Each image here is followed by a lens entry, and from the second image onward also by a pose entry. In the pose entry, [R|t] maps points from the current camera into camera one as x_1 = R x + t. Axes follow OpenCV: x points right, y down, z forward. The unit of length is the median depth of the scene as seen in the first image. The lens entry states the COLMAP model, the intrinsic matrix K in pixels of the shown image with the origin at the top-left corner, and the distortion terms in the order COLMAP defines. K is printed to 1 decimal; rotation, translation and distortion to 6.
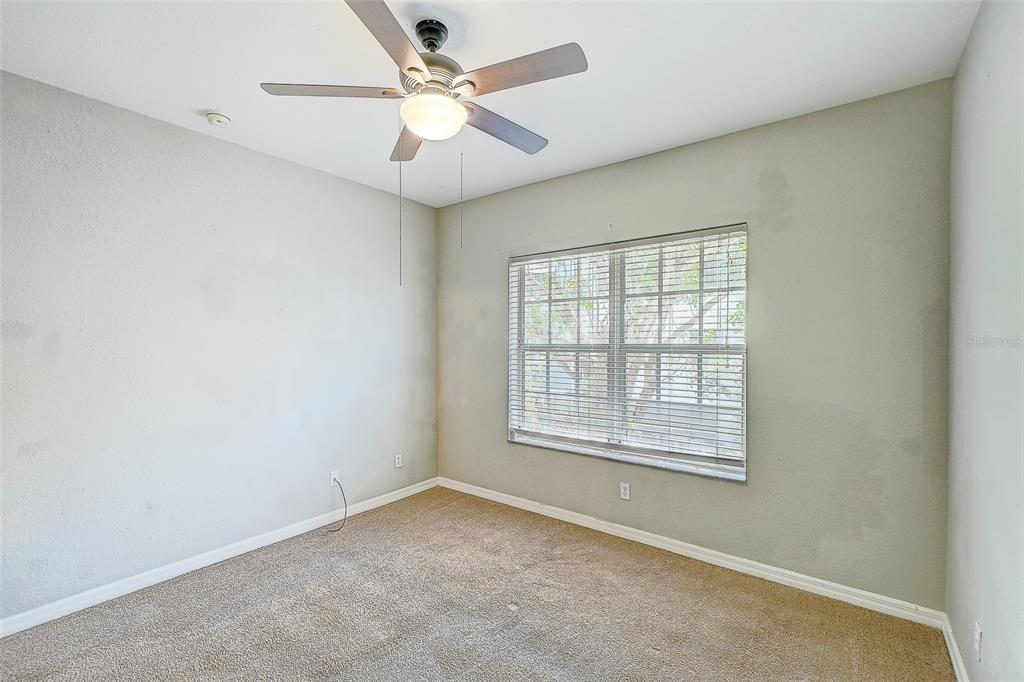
lens RADIAL K [[448.8, 0, 511.9], [0, 448.8, 347.4], [0, 0, 1]] dist [0.015033, 0.000526]
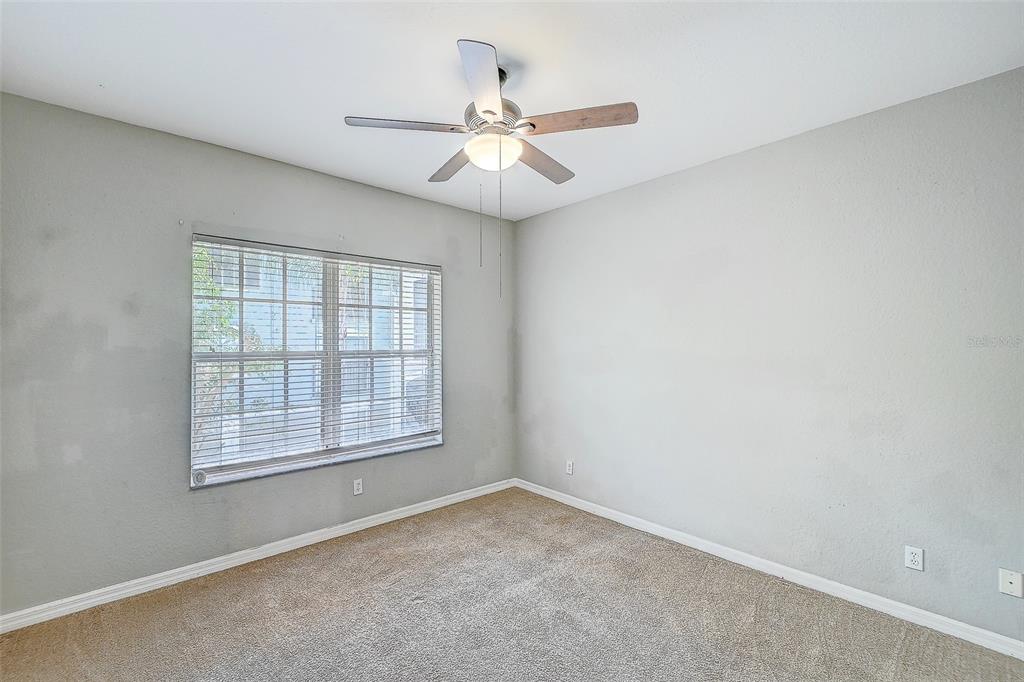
lens RADIAL K [[448.8, 0, 509.0], [0, 448.8, 340.1], [0, 0, 1]] dist [0.015033, 0.000526]
pose [[0.187637, 0.012481, 0.982159, -0.715506], [0.018279, 0.999702, -0.016196, -0.007434], [-0.982068, 0.020992, 0.187353, 0.418948]]
